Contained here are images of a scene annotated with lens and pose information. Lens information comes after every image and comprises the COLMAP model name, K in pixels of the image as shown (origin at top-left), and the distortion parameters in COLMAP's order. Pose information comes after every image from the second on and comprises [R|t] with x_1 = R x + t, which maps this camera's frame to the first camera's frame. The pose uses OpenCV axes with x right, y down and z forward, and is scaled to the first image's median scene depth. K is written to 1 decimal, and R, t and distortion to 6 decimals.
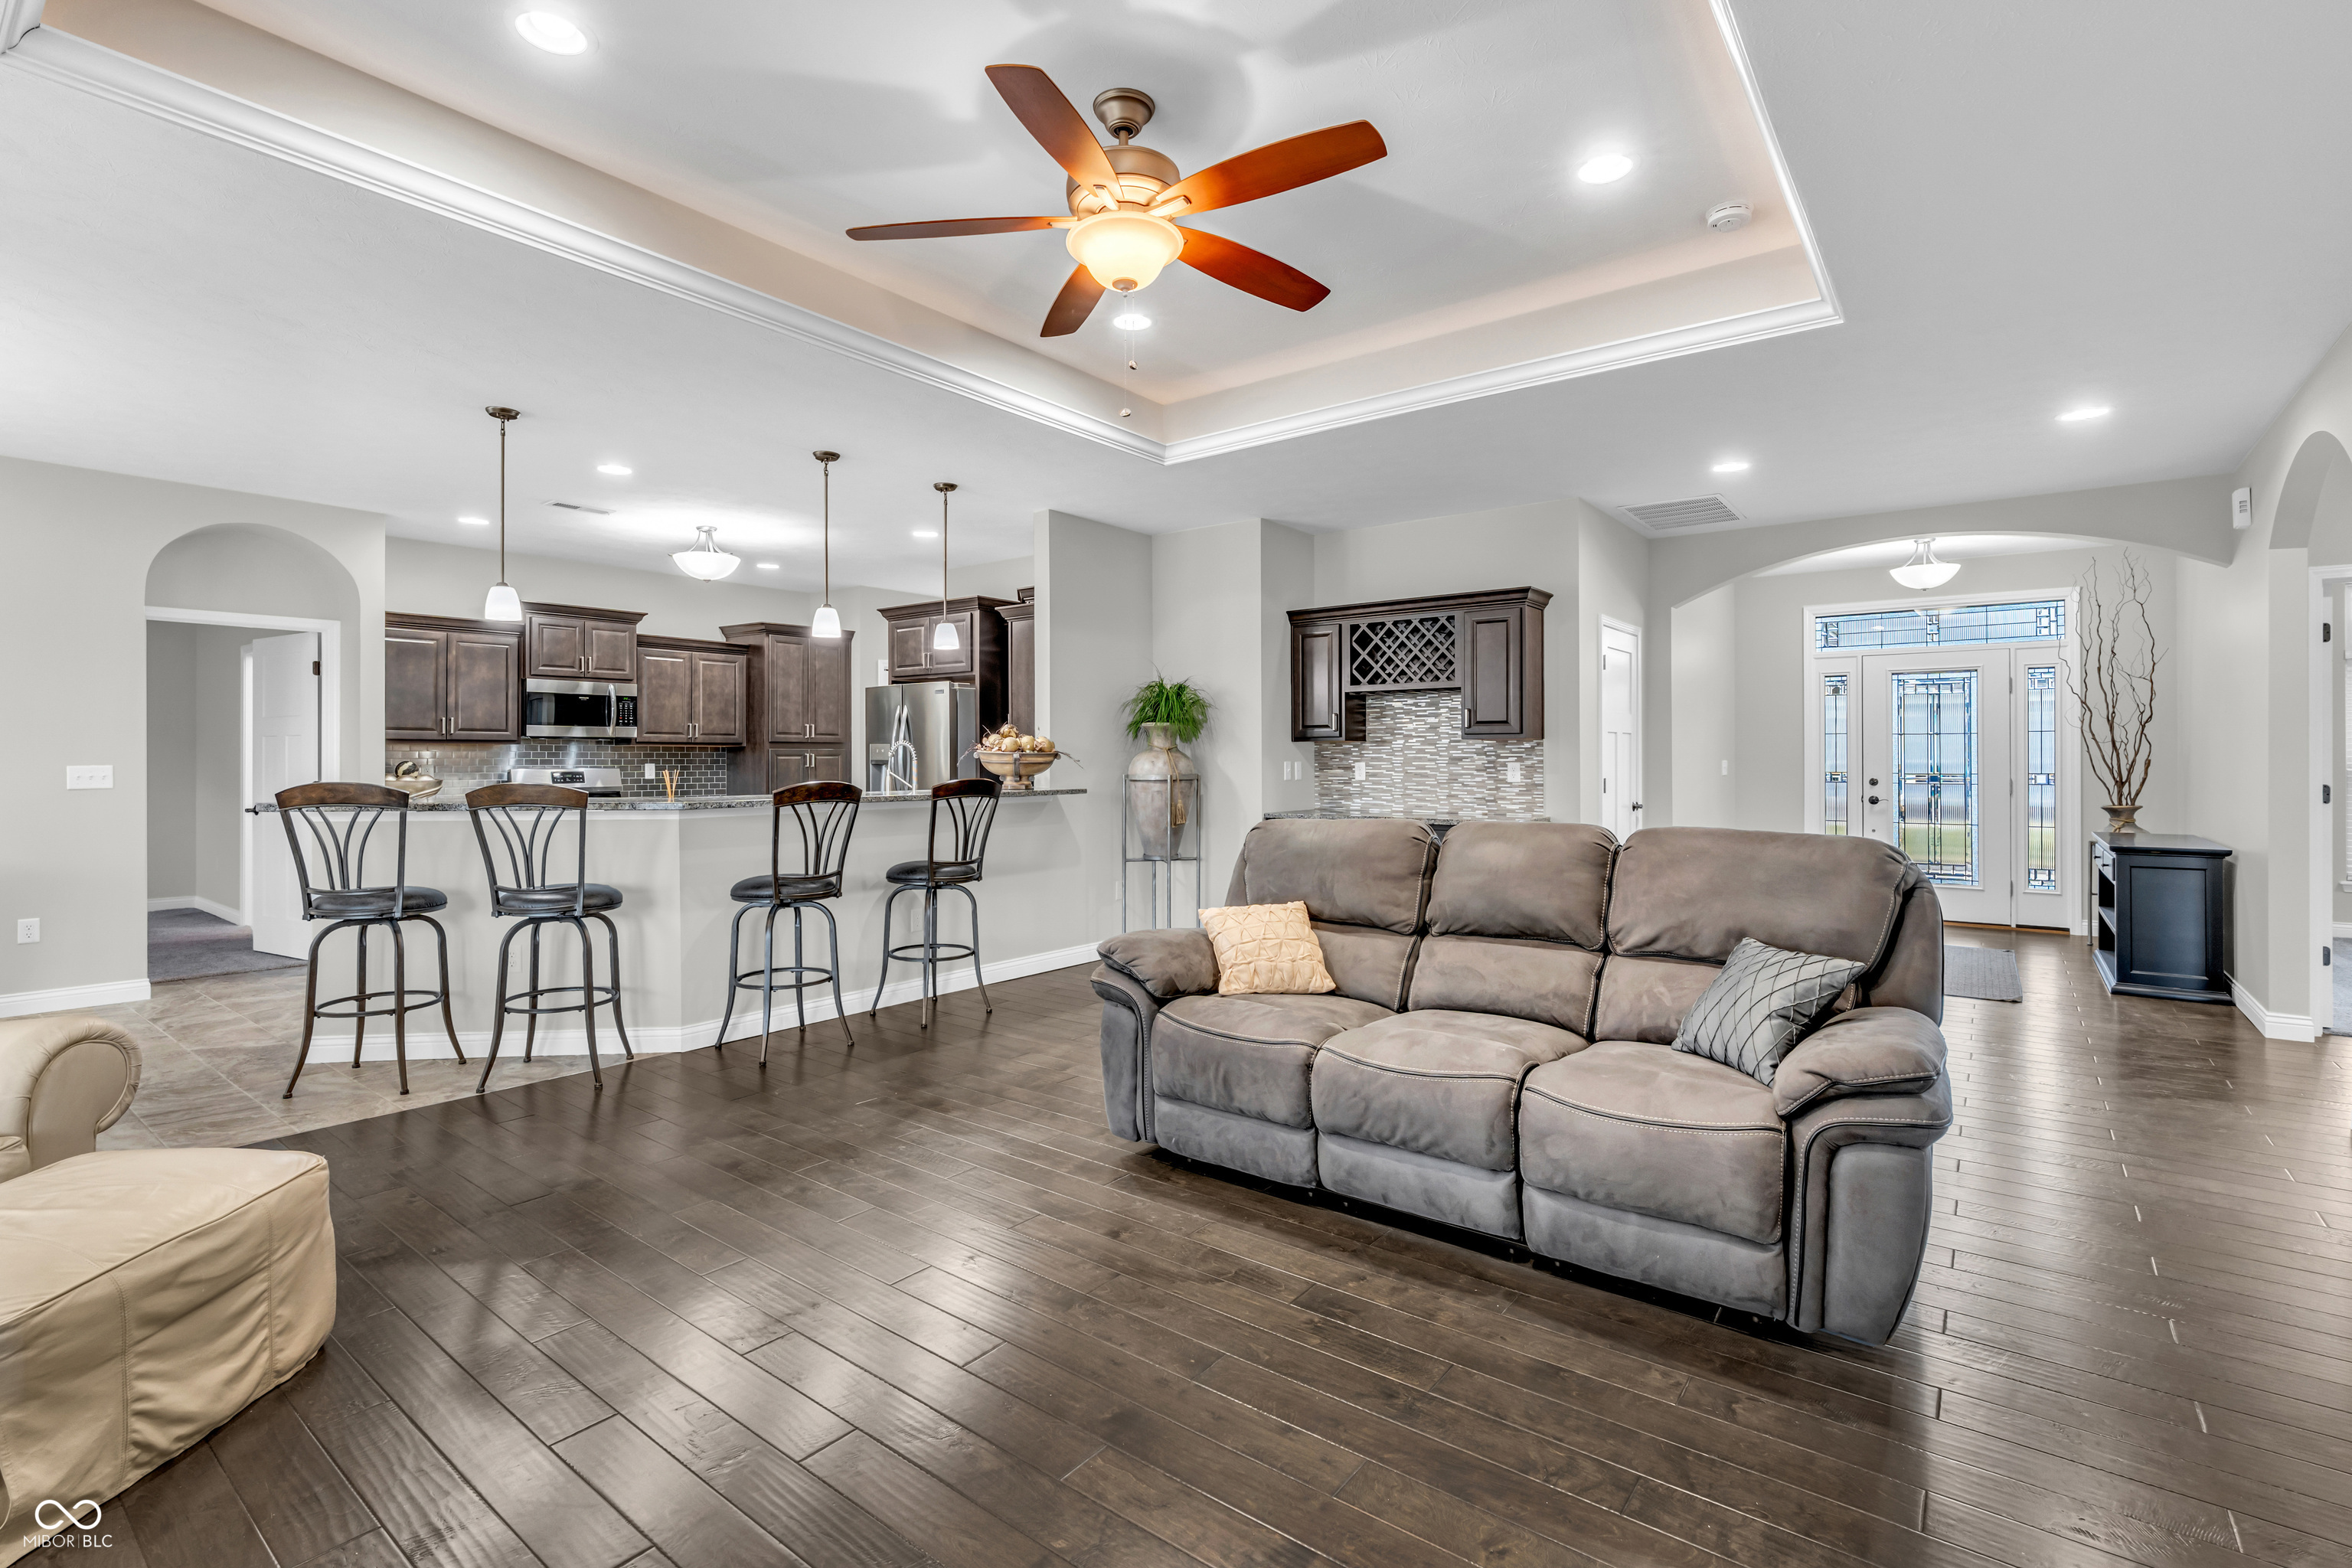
lens RADIAL K [[1077.9, 0, 1174.5], [0, 1077.9, 768.4], [0, 0, 1]] dist [-0.008229, 0.003579]
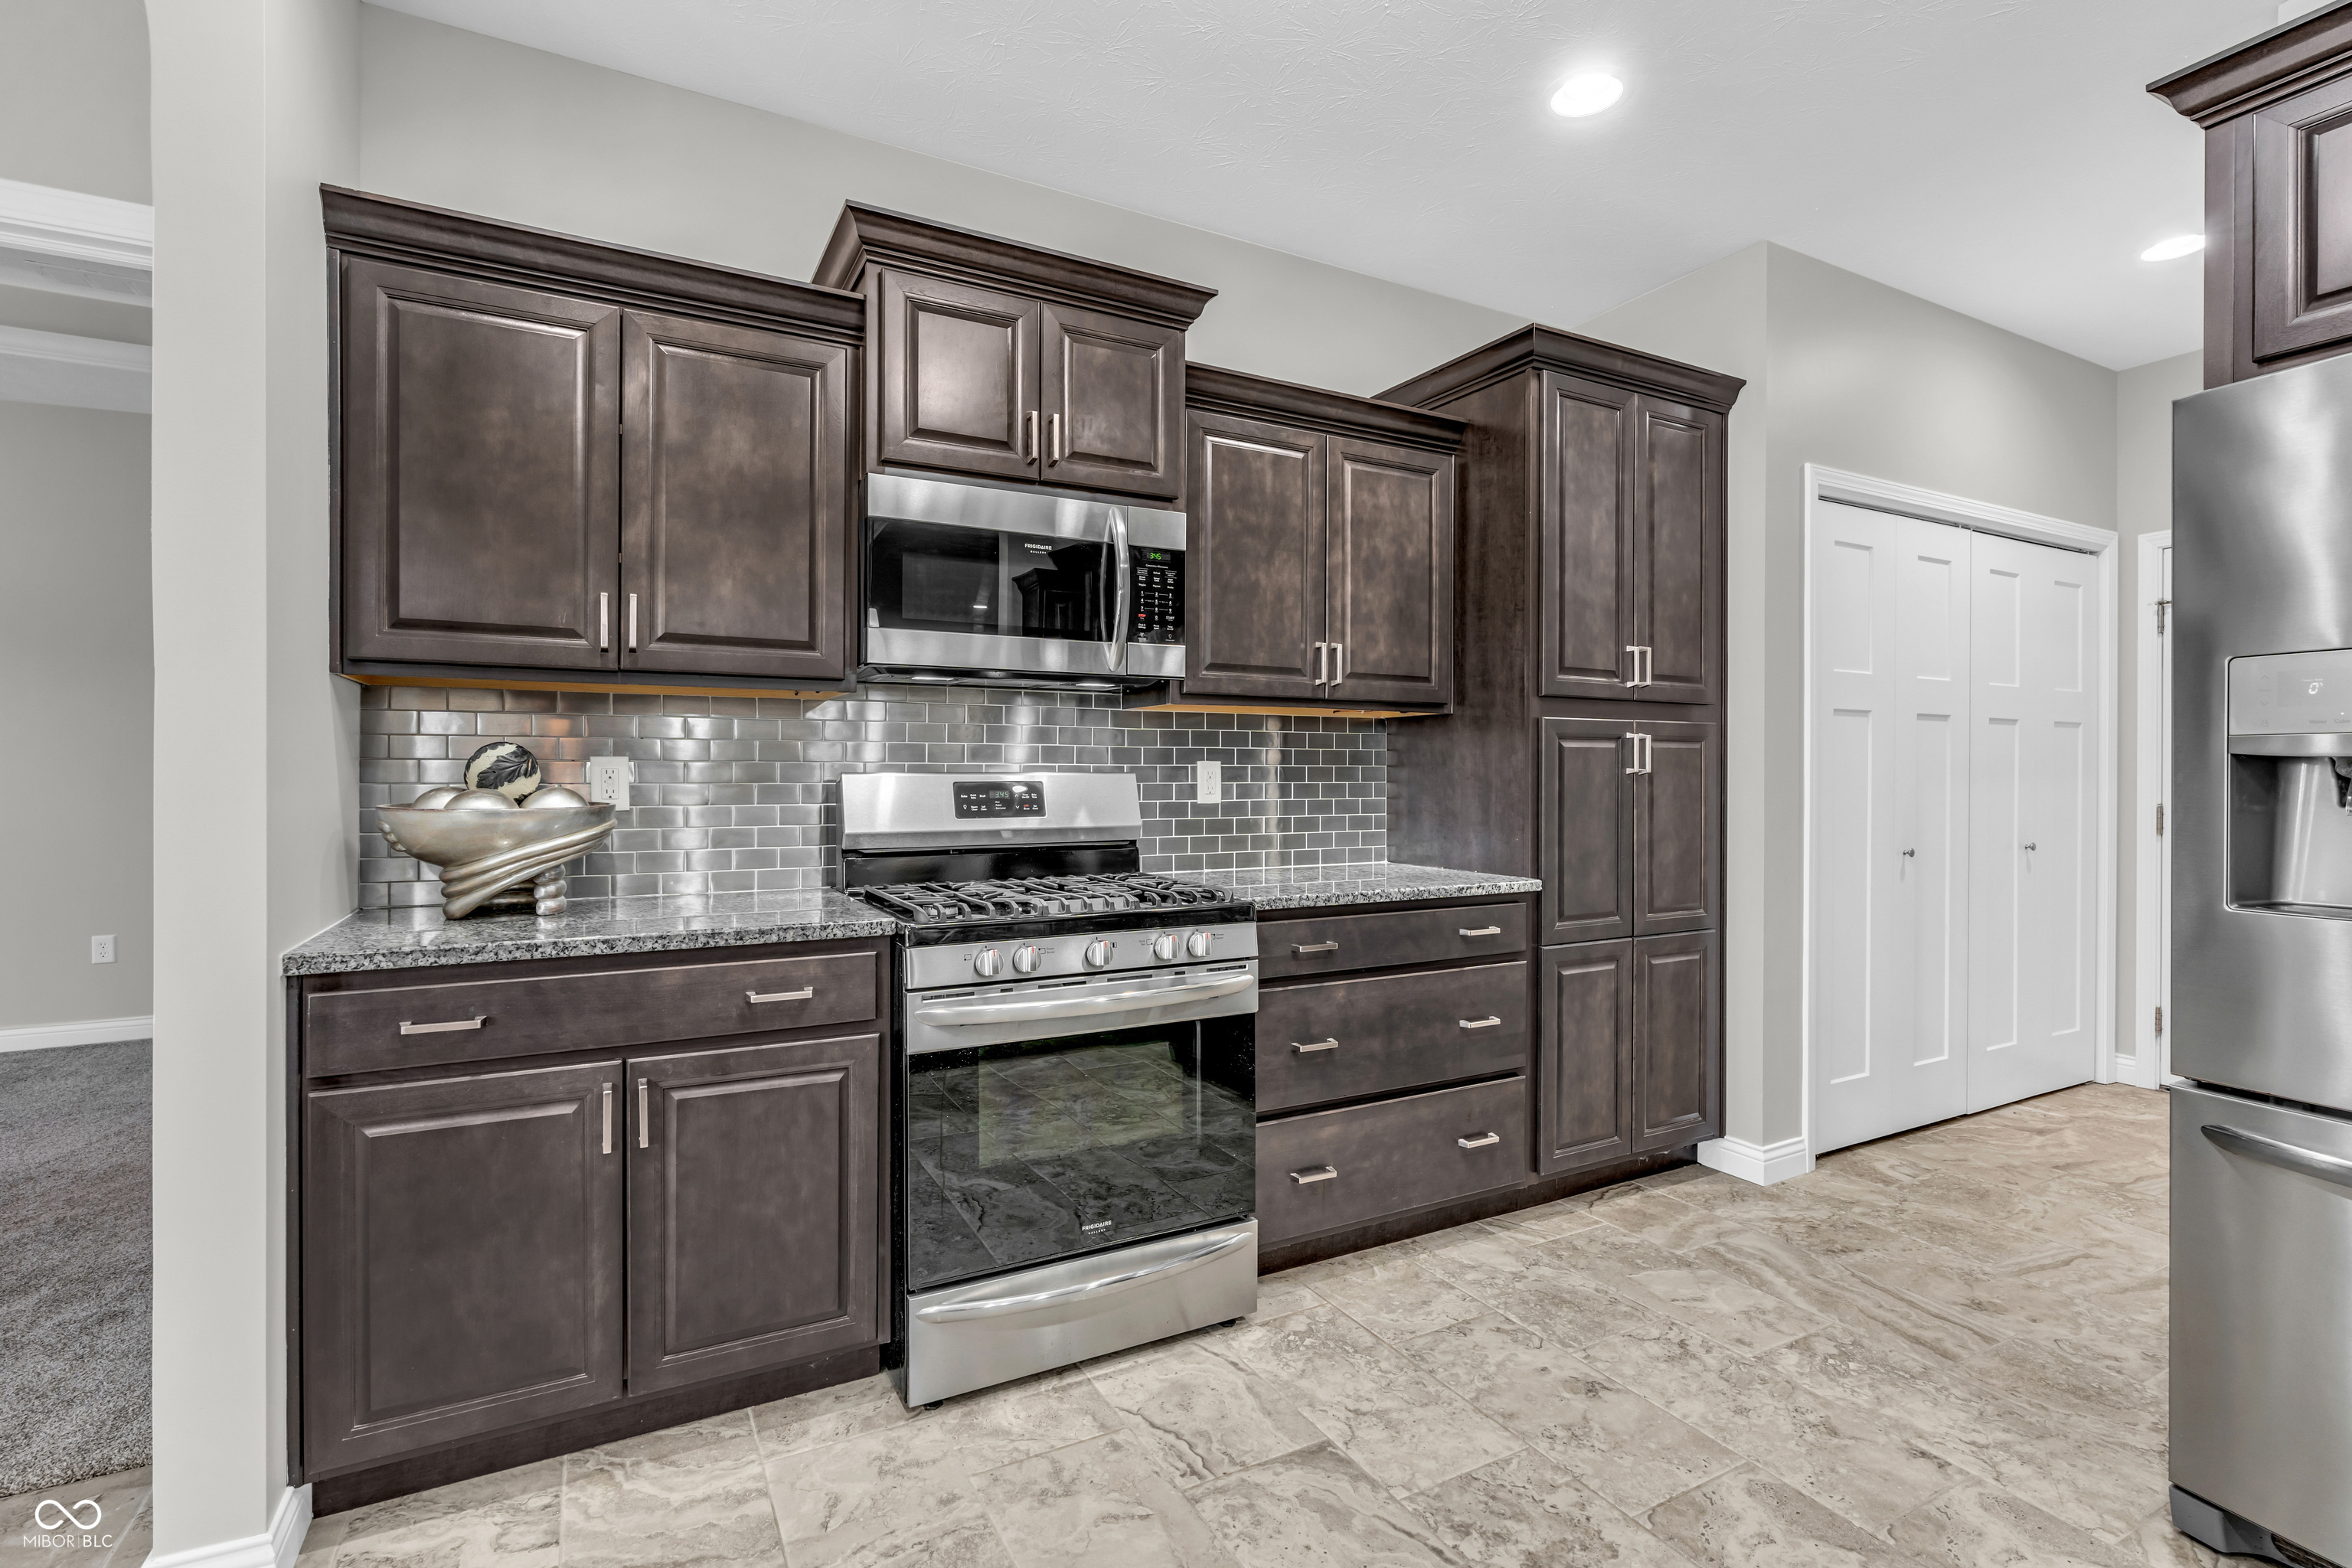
lens RADIAL K [[1077.9, 0, 1170.3], [0, 1077.9, 777.1], [0, 0, 1]] dist [-0.008229, 0.003579]
pose [[0.912408, 0.009595, -0.409169, -0.363024], [-0.009554, 0.999952, 0.002144, 0.000653], [0.409170, 0.001953, 0.912456, 0.687756]]
